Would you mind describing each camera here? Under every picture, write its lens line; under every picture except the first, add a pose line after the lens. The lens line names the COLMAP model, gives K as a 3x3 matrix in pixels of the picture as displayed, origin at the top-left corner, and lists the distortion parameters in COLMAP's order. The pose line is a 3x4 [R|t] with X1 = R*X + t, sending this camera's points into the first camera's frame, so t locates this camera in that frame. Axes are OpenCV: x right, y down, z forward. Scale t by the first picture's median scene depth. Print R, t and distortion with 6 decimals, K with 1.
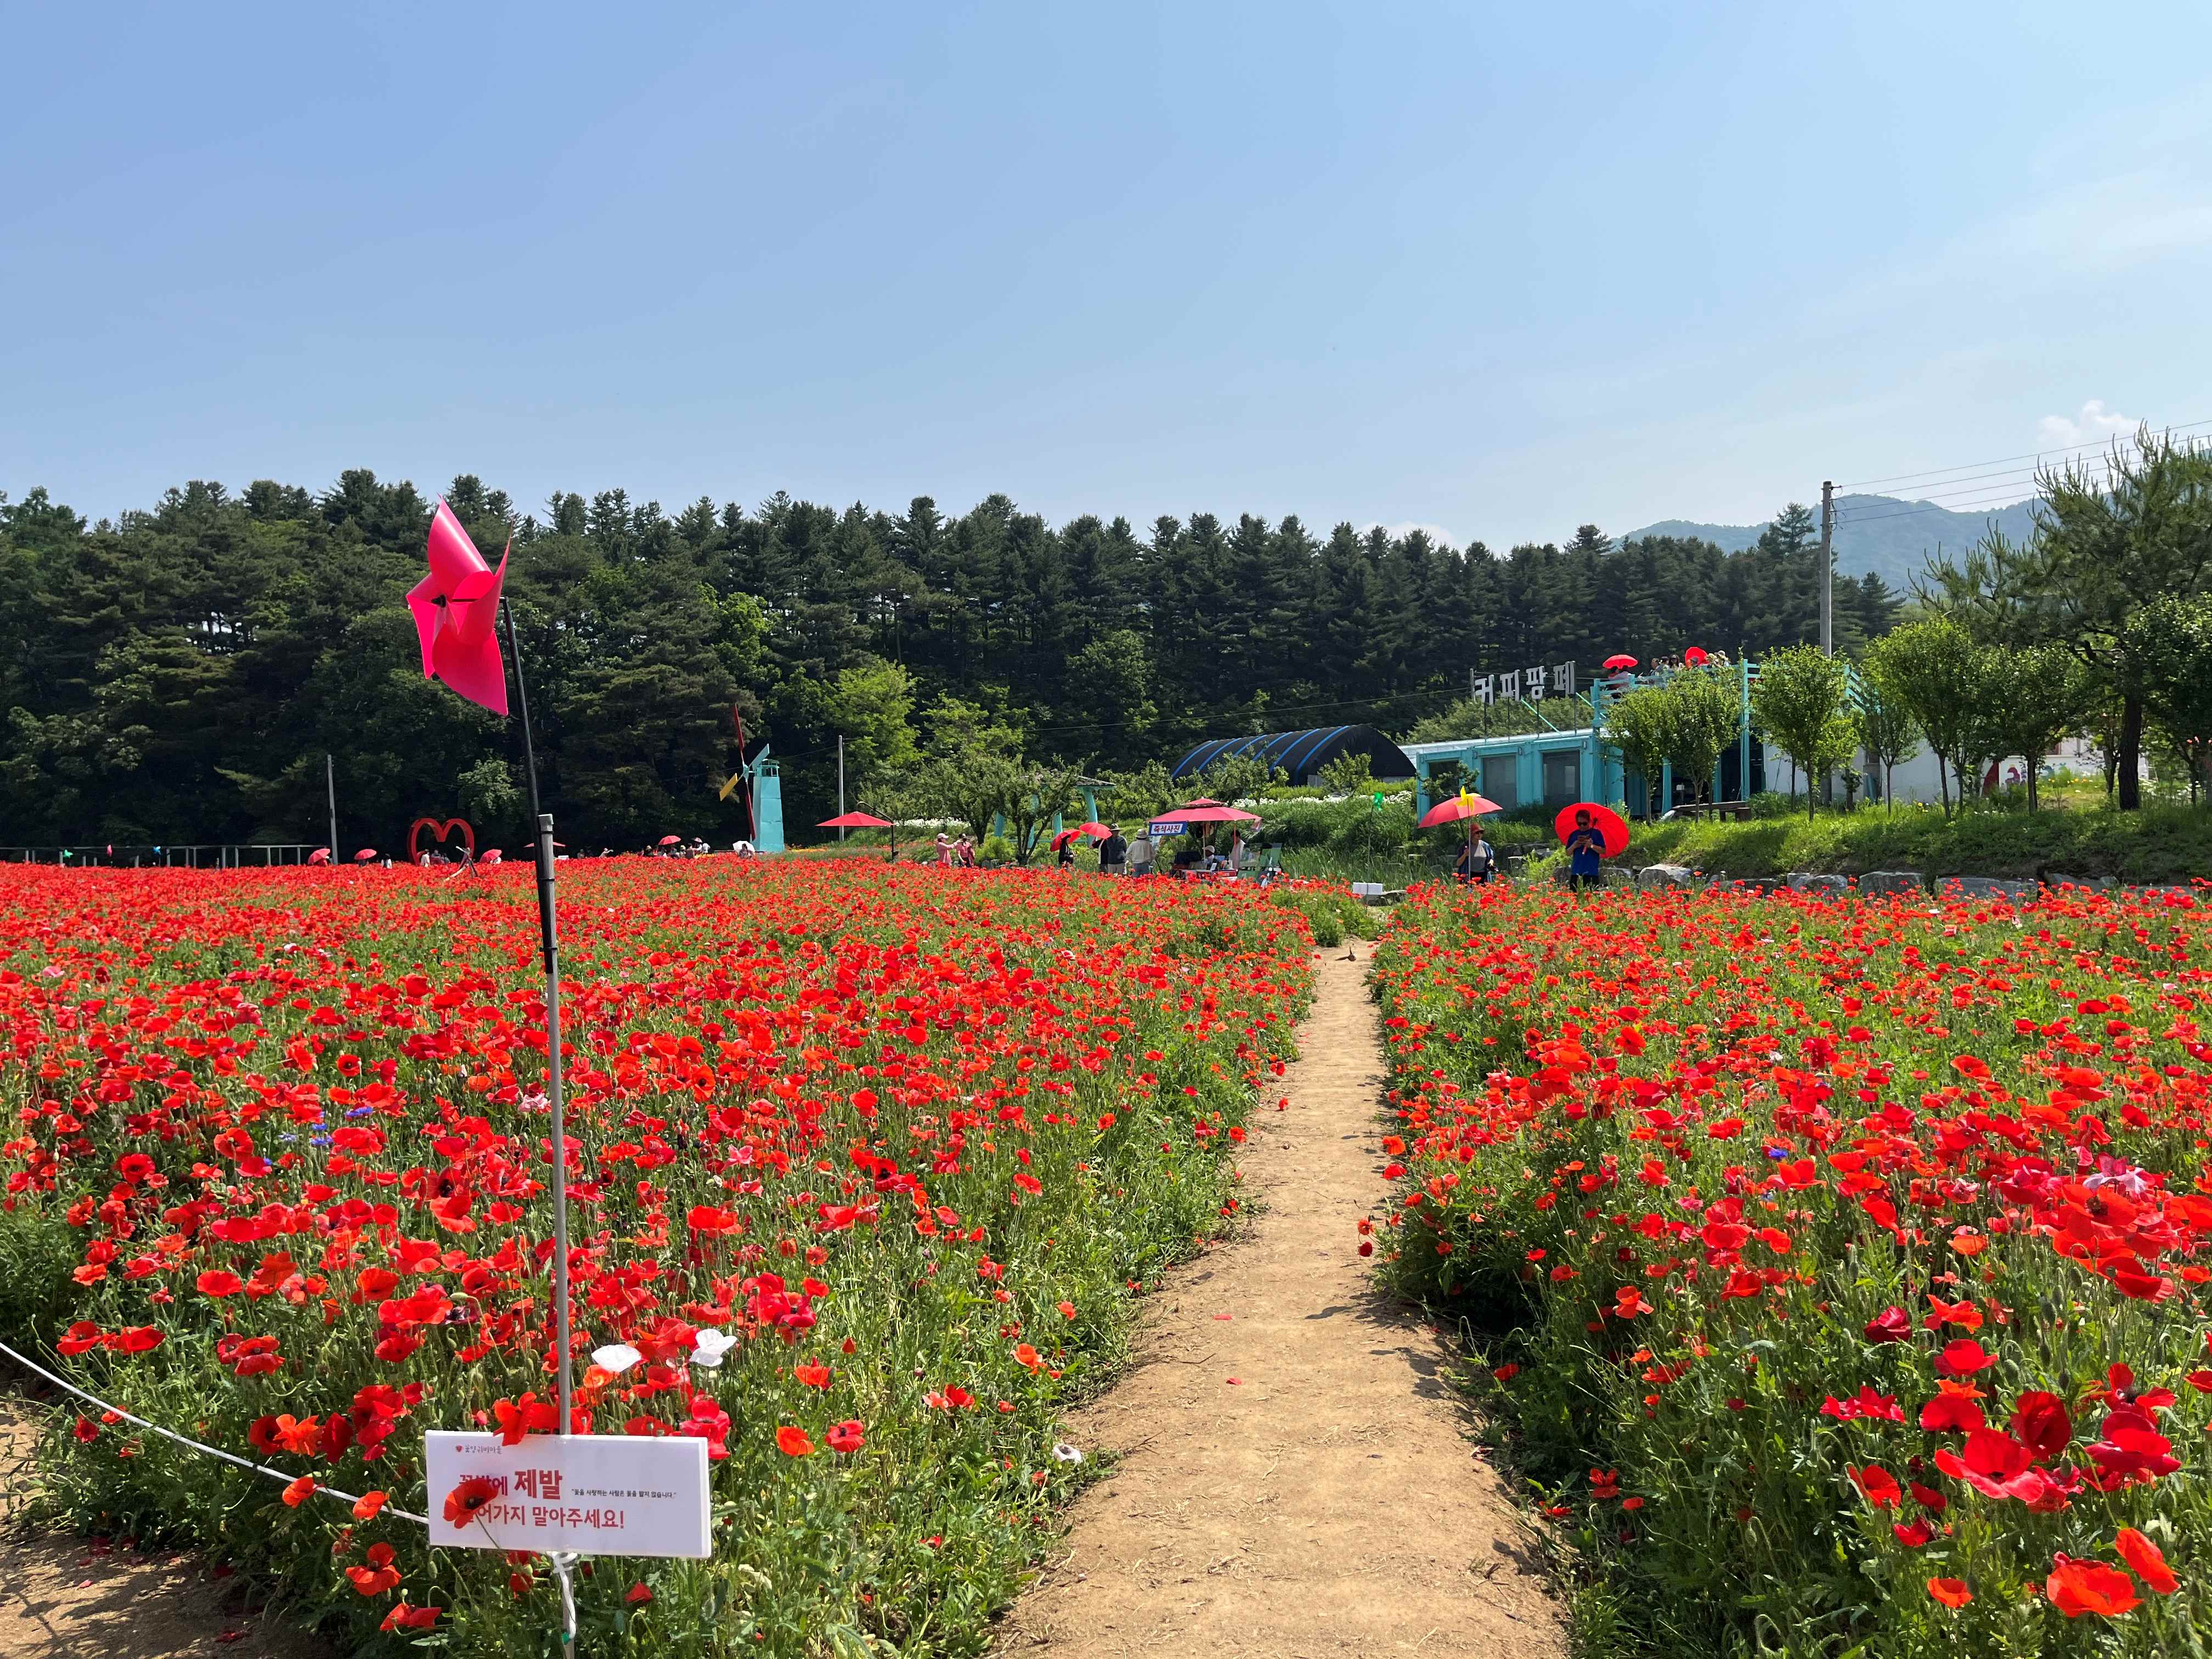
lens RADIAL K [[1665.9, 0, 1117.8], [0, 1665.9, 840.4], [0, 0, 1]] dist [0.062857, -0.067451]
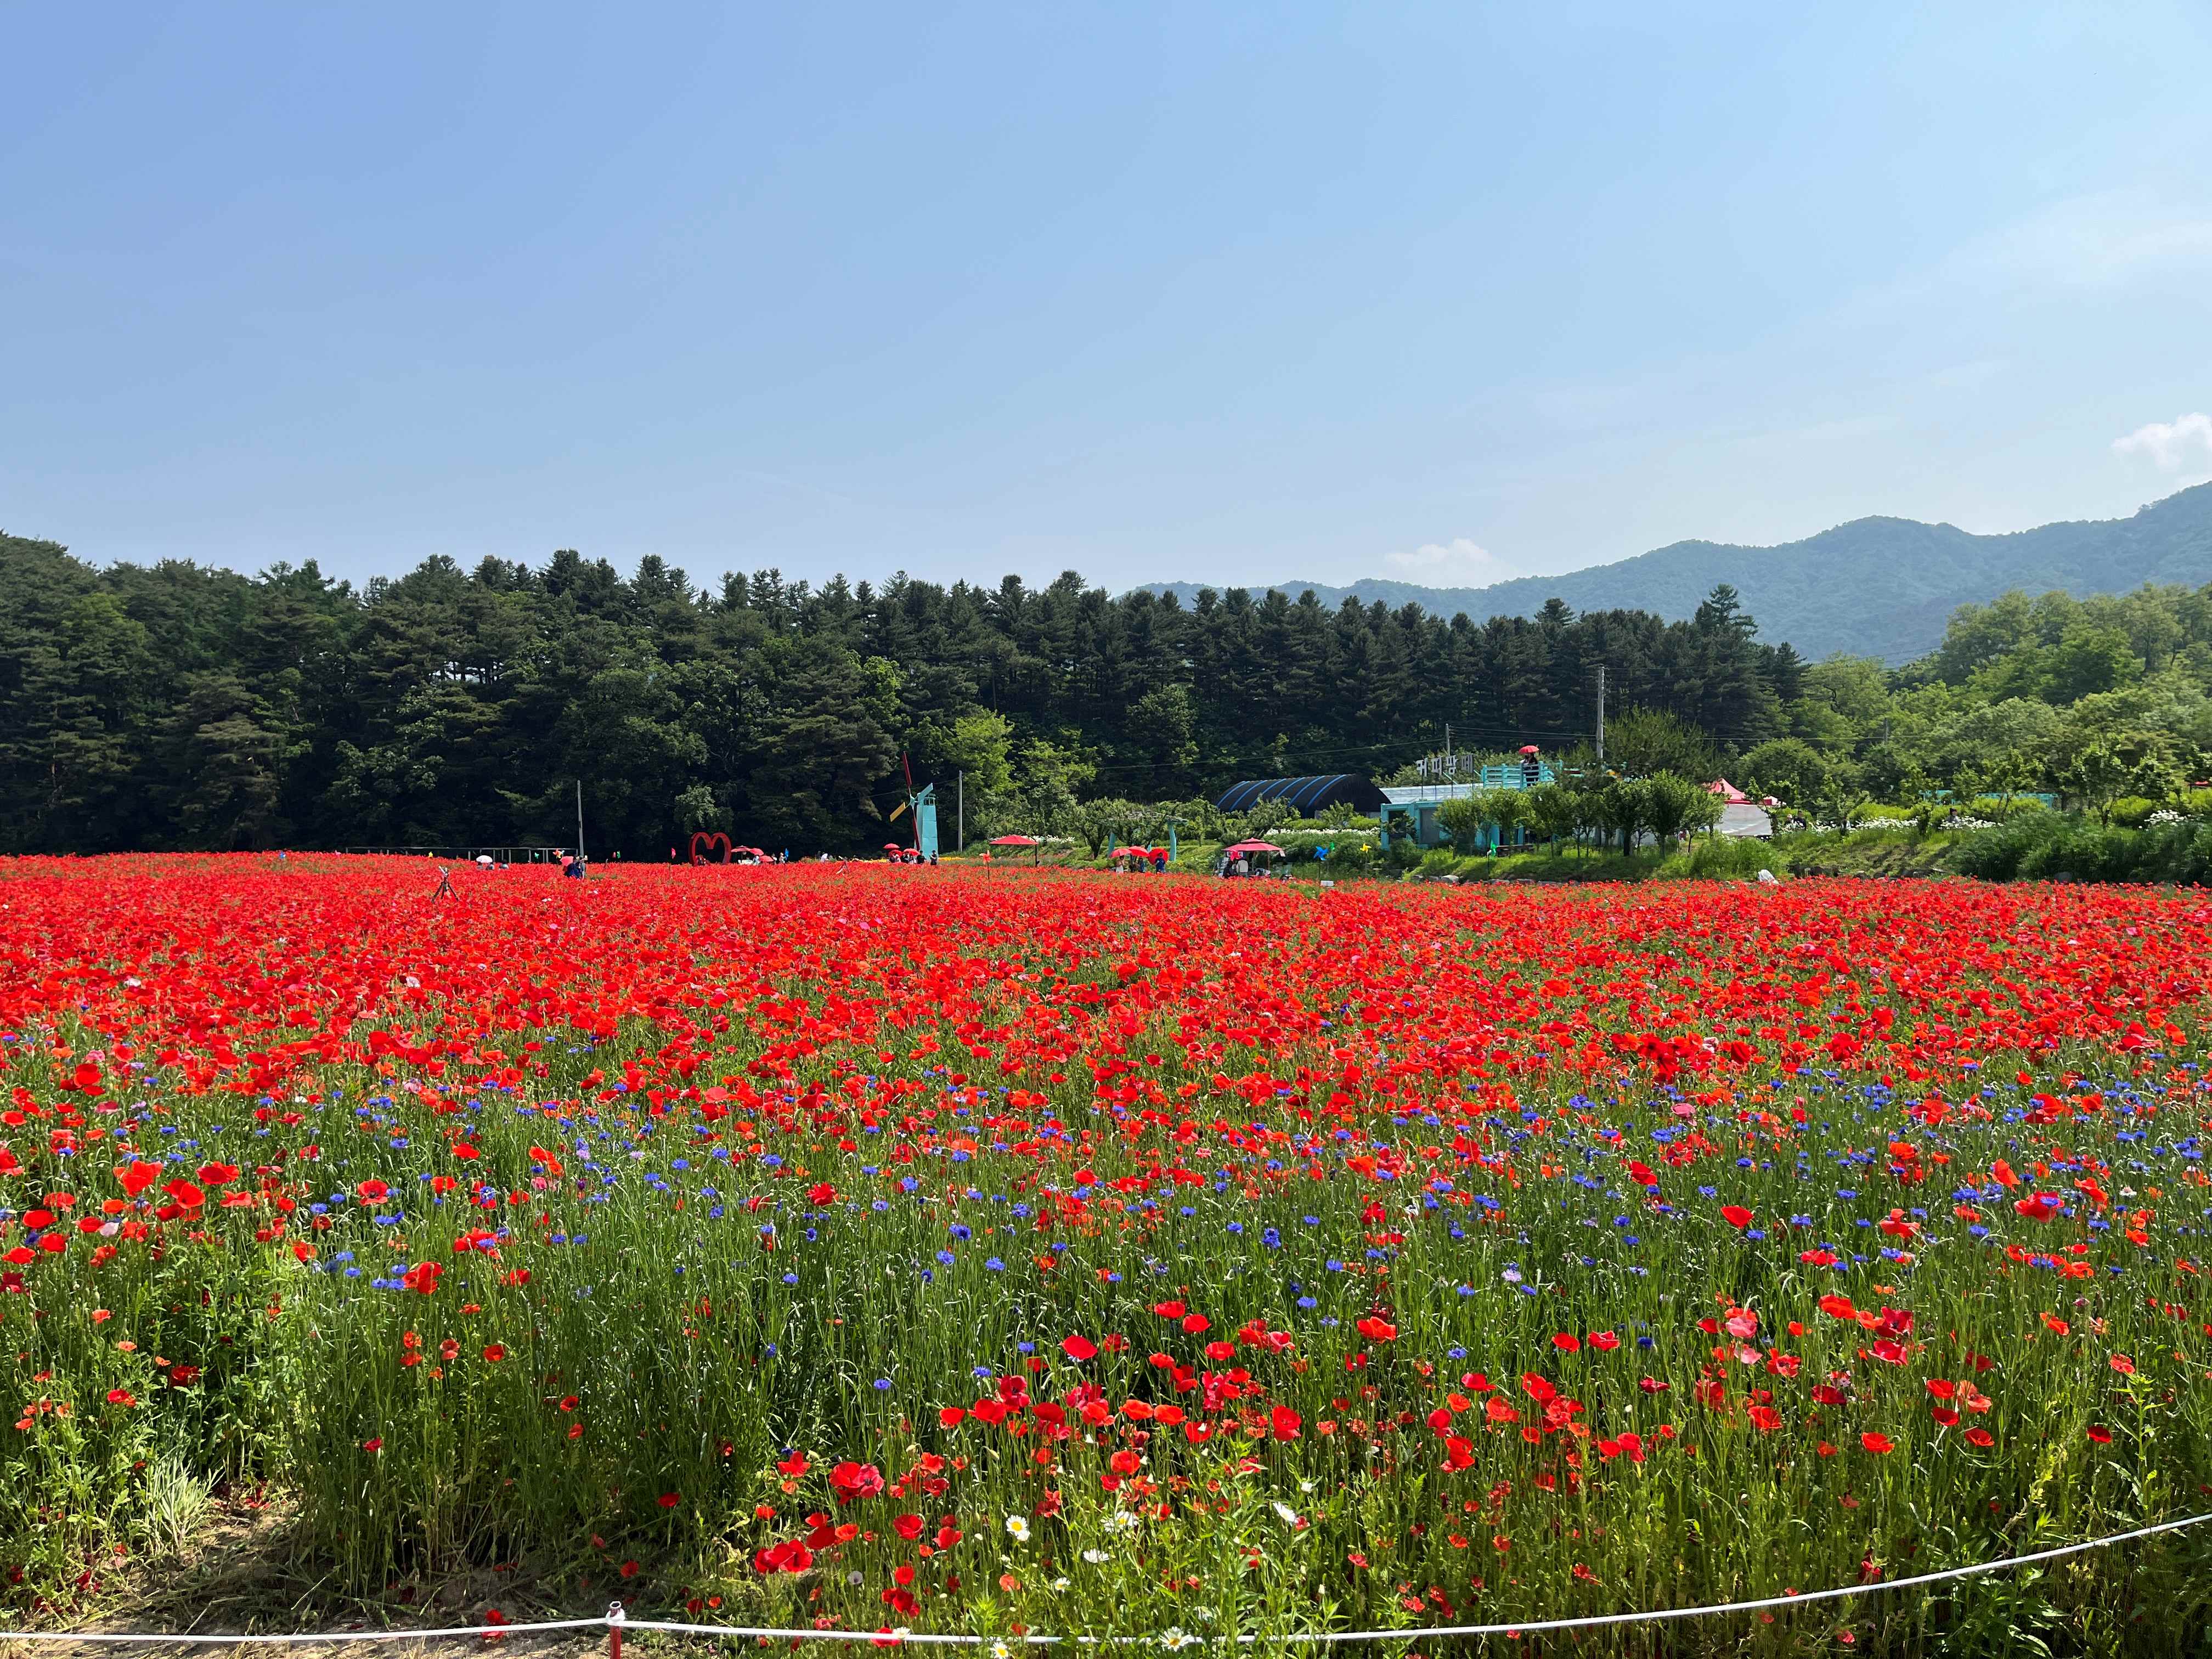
lens RADIAL K [[1665.9, 0, 1093.6], [0, 1665.9, 845.3], [0, 0, 1]] dist [0.062857, -0.067451]
pose [[0.999570, 0.015286, -0.025040, -0.024892], [-0.015330, 0.999881, -0.001576, -0.003311], [0.025013, 0.001959, 0.999685, -0.278843]]
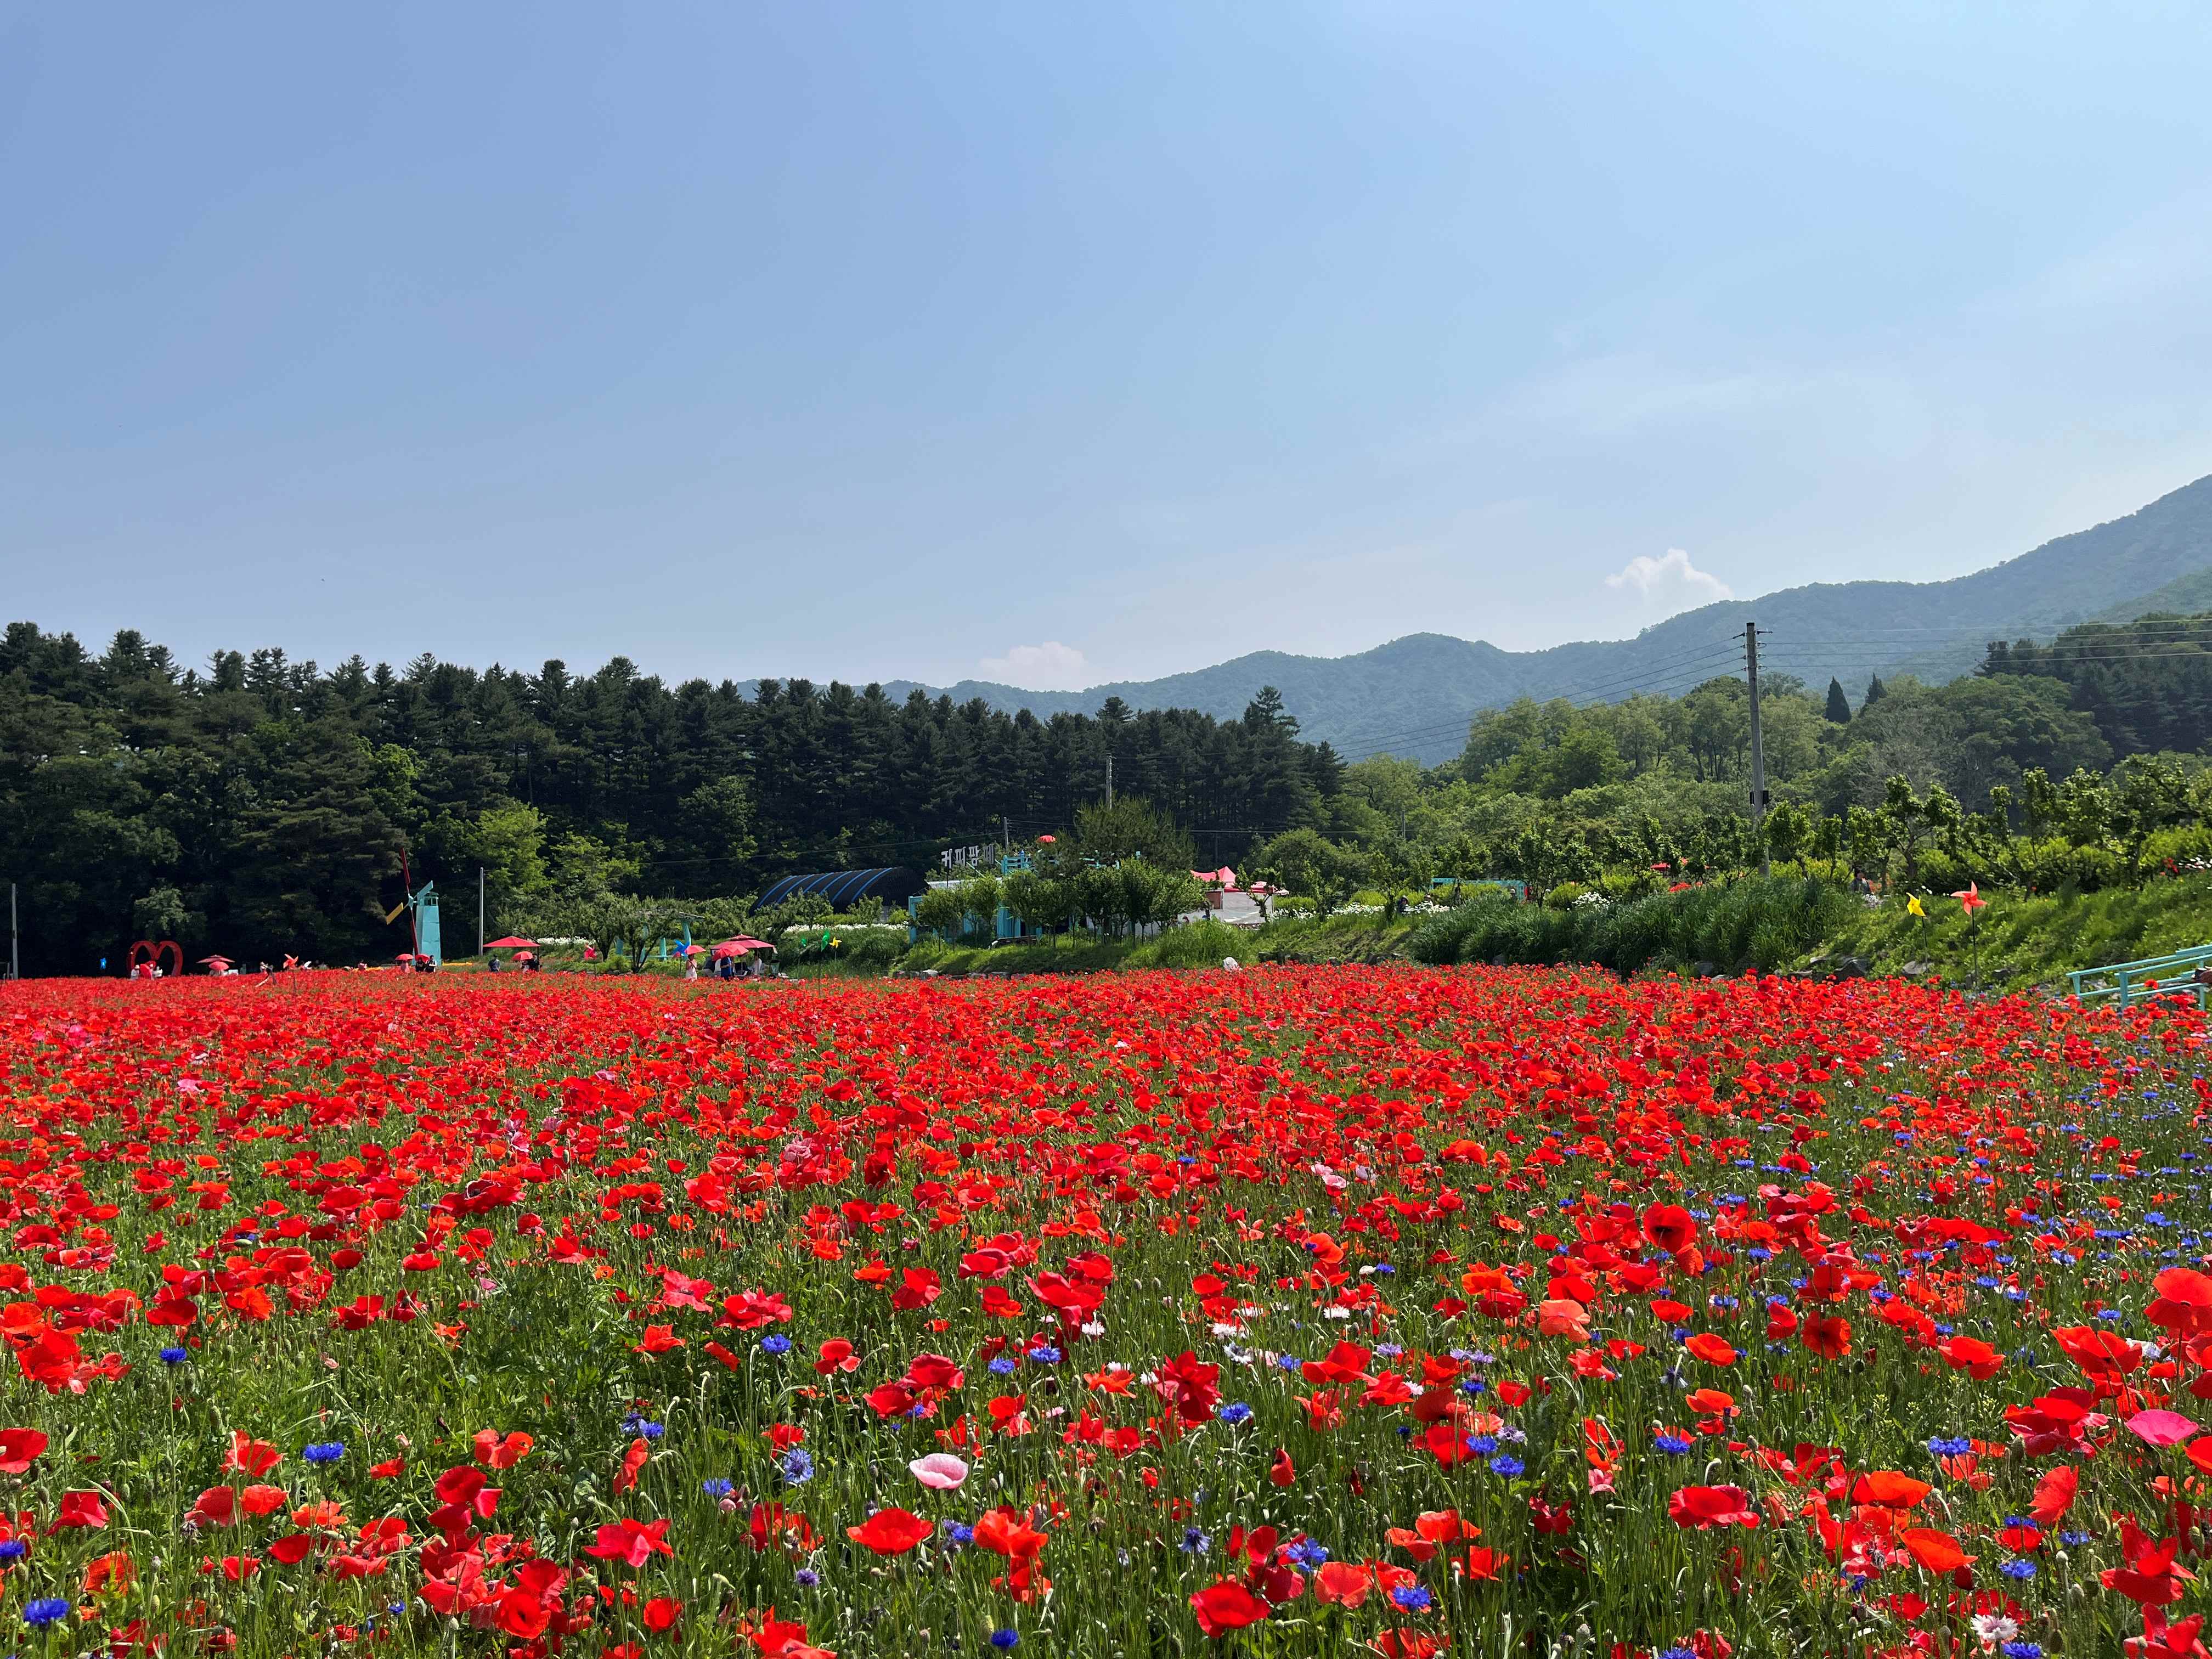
lens RADIAL K [[1665.9, 0, 1083.4], [0, 1665.9, 813.7], [0, 0, 1]] dist [0.062857, -0.067451]
pose [[0.979748, 0.013069, 0.199806, 0.015344], [0.003073, 0.996769, -0.080266, -0.002789], [-0.200209, 0.079254, 0.976542, -0.248527]]
